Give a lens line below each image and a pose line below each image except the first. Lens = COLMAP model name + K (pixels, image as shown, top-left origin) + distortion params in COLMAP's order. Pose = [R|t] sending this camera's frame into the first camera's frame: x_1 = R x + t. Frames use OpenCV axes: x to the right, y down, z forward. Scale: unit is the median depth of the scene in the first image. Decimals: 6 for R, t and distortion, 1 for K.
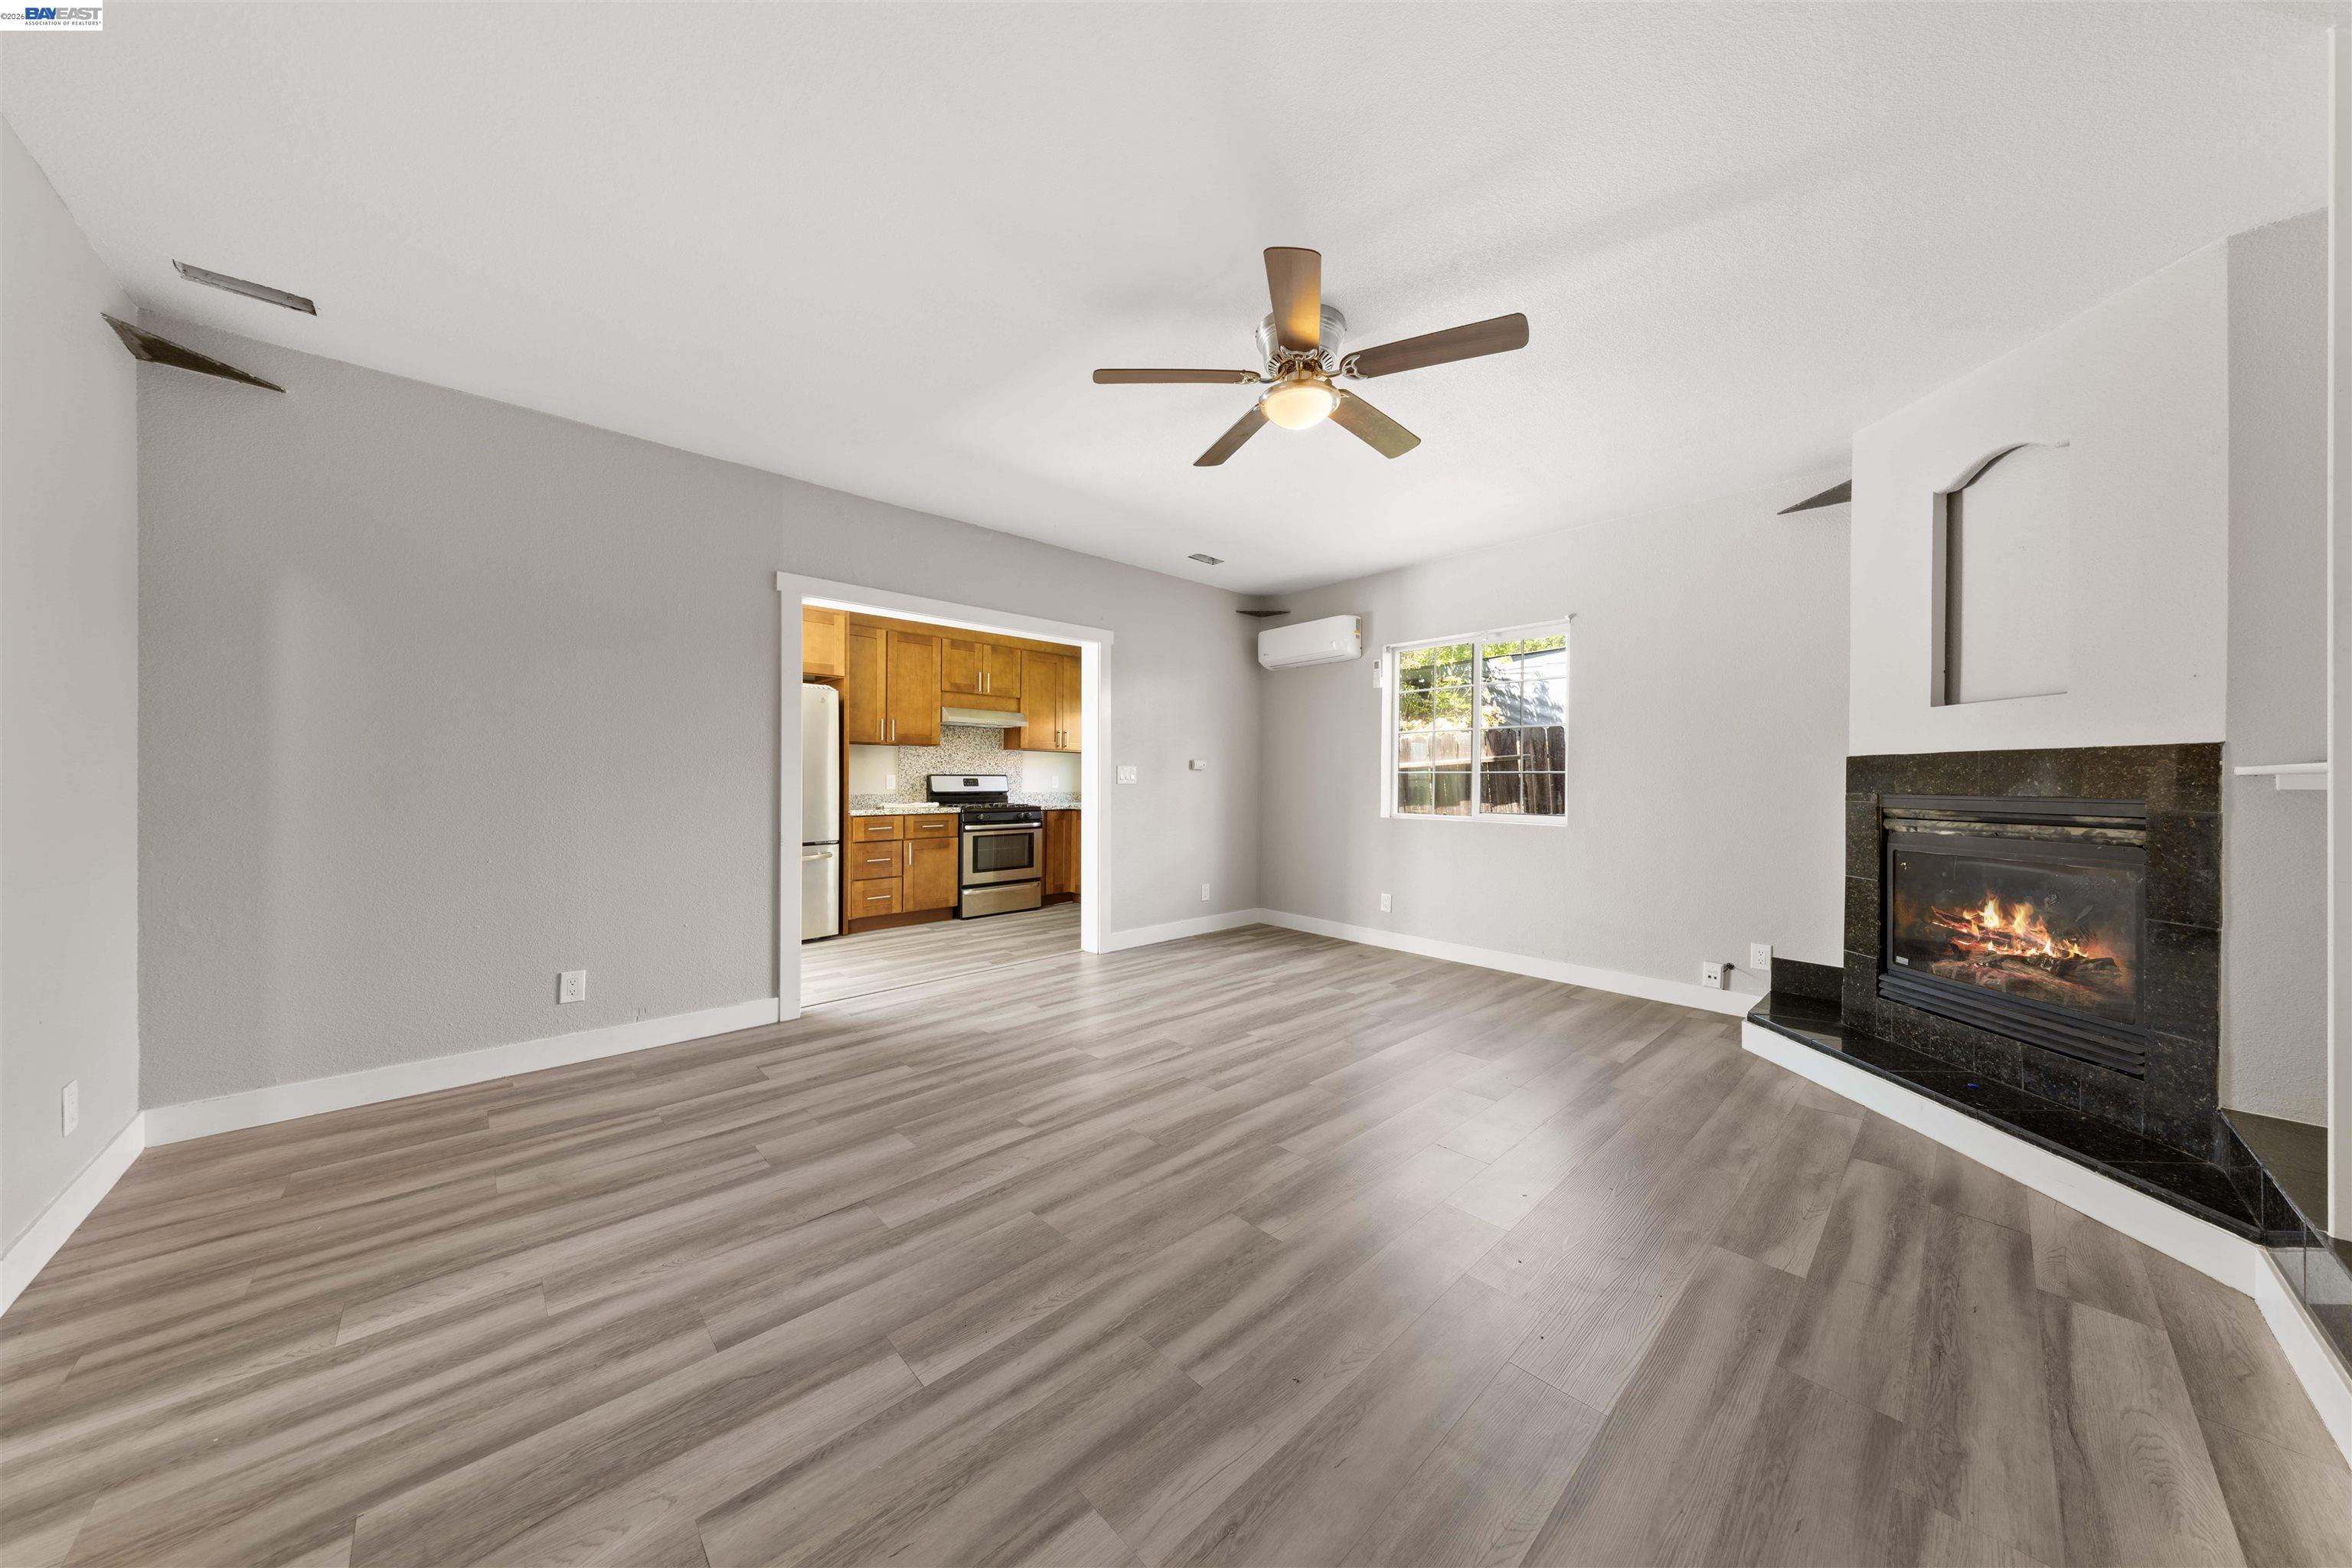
lens RADIAL K [[771.1, 0, 1185.7], [0, 771.1, 785.2], [0, 0, 1]] dist [0.012265, -0.000349]
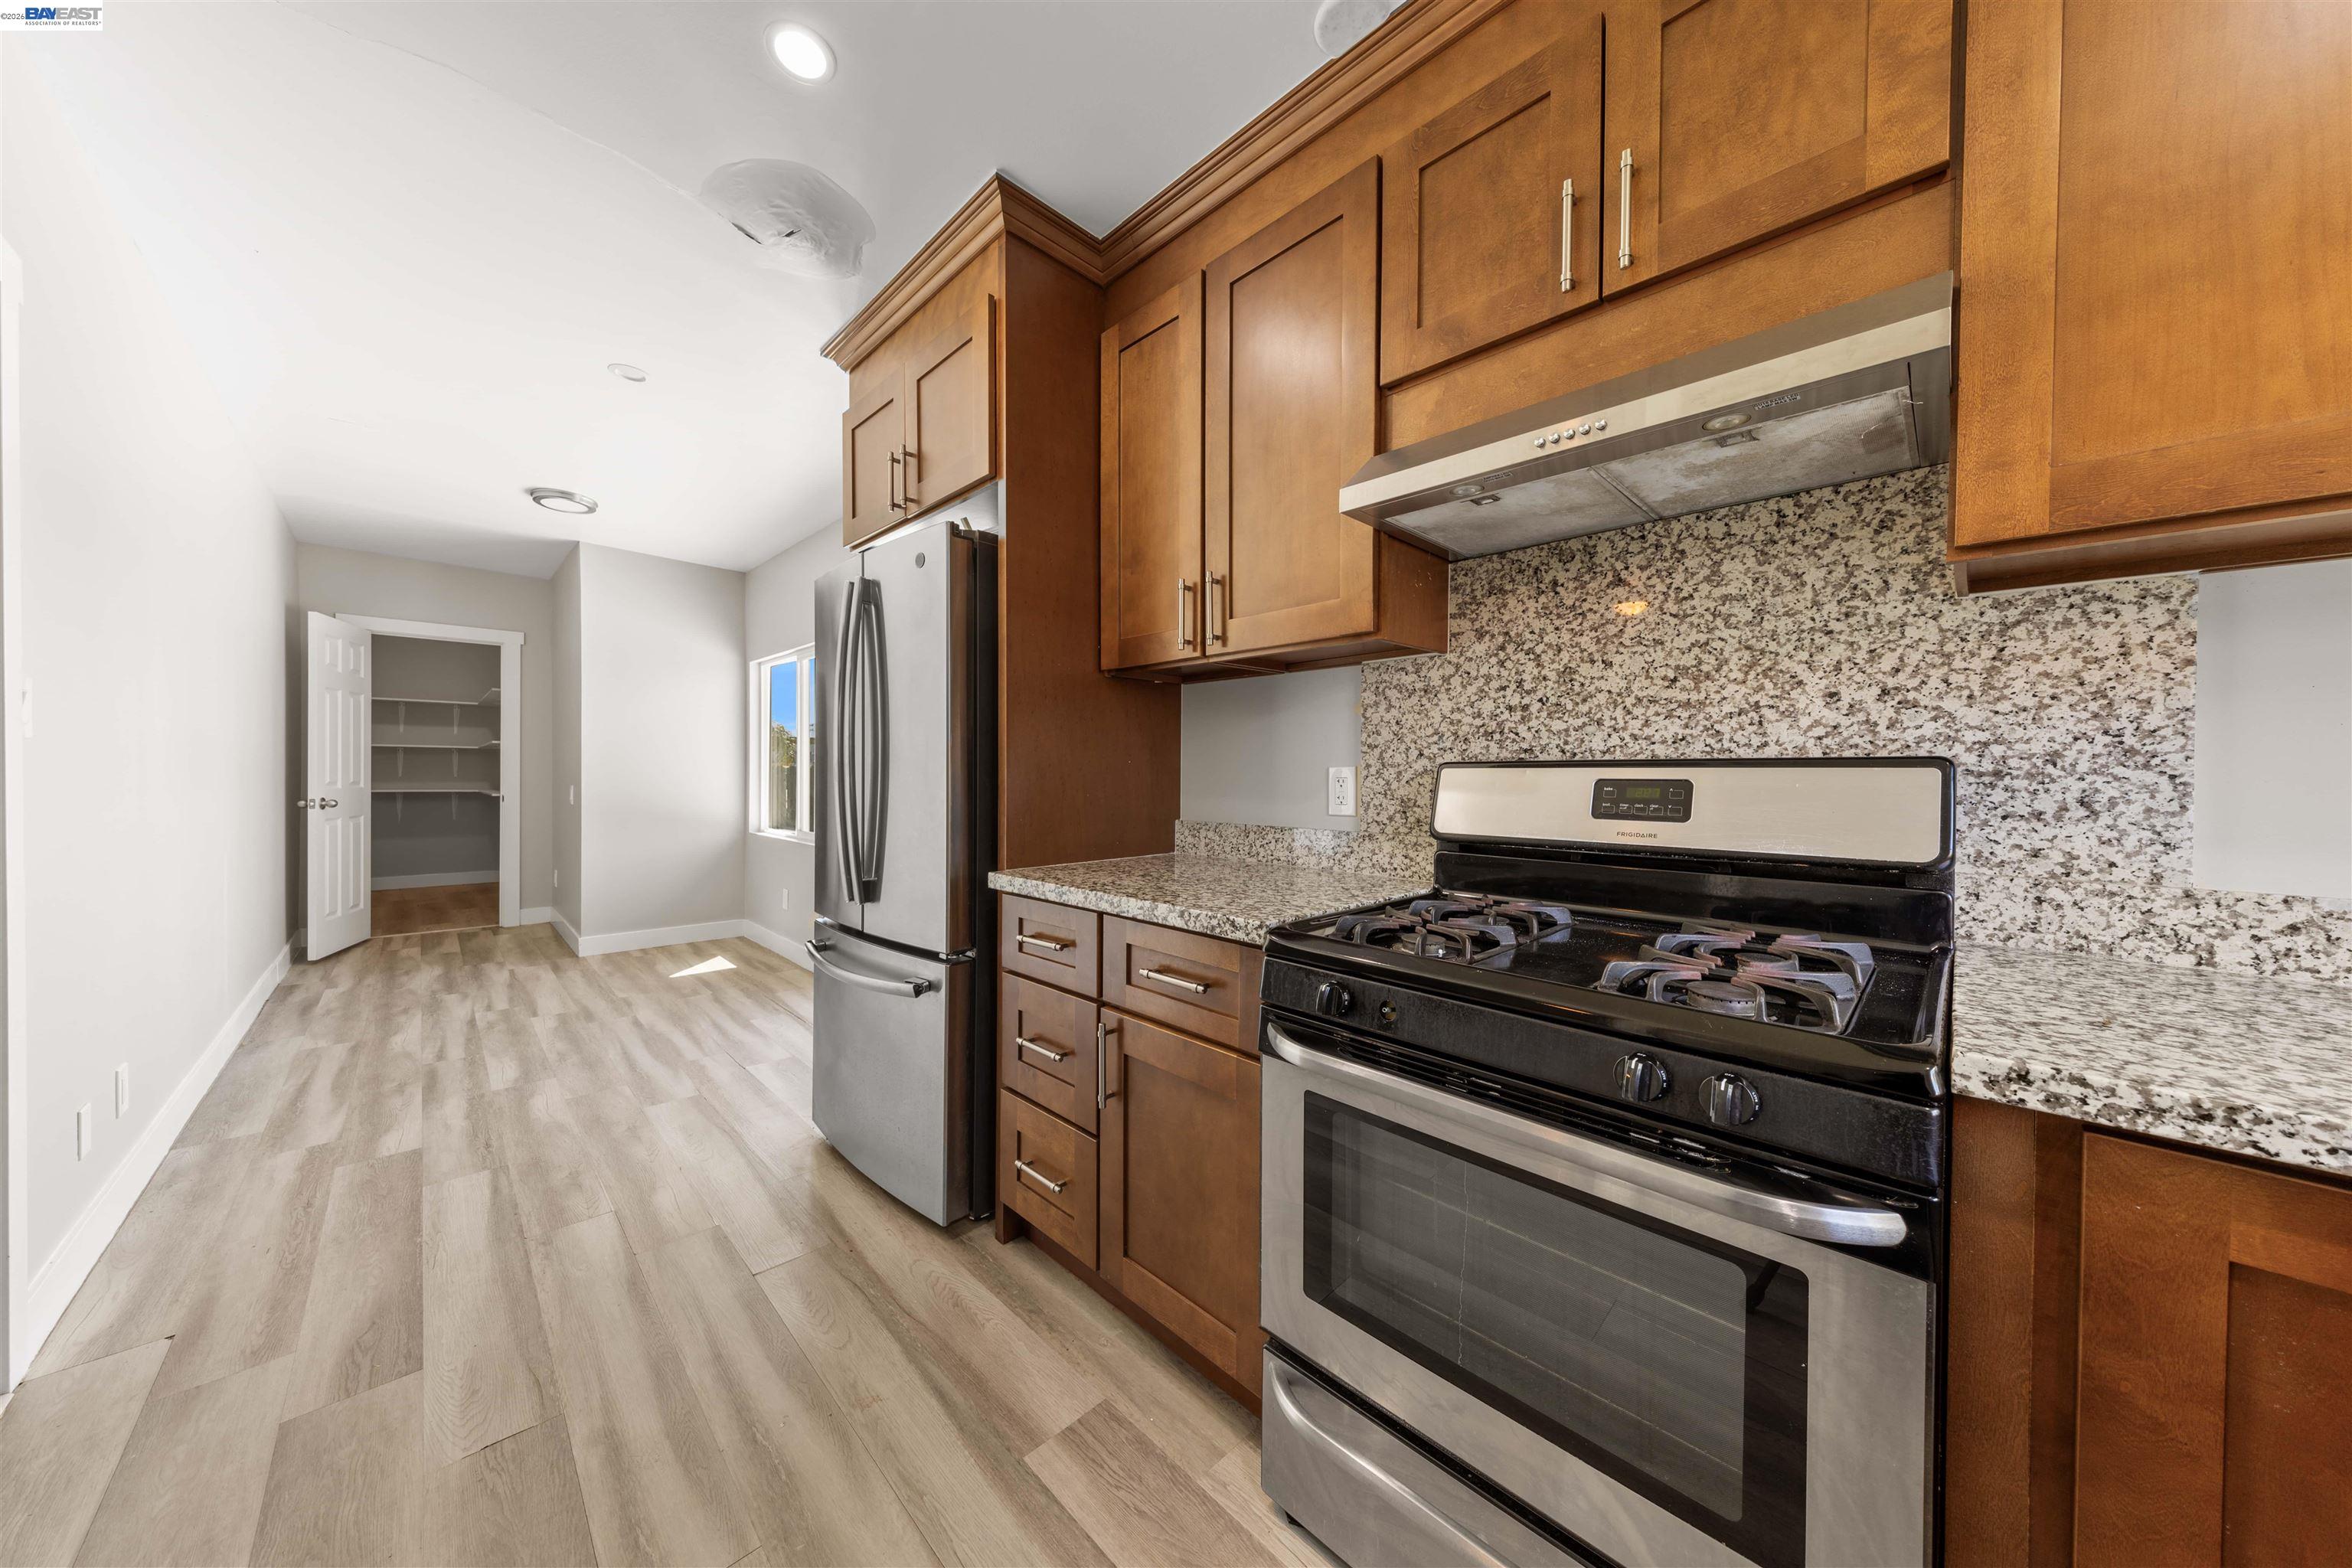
lens RADIAL K [[771.1, 0, 1179.0], [0, 771.1, 770.6], [0, 0, 1]] dist [0.012265, -0.000349]
pose [[0.011980, -0.003040, -0.999924, -0.087260], [-0.010428, 0.999941, -0.003165, -0.009187], [0.999874, 0.010465, 0.011947, 0.892858]]
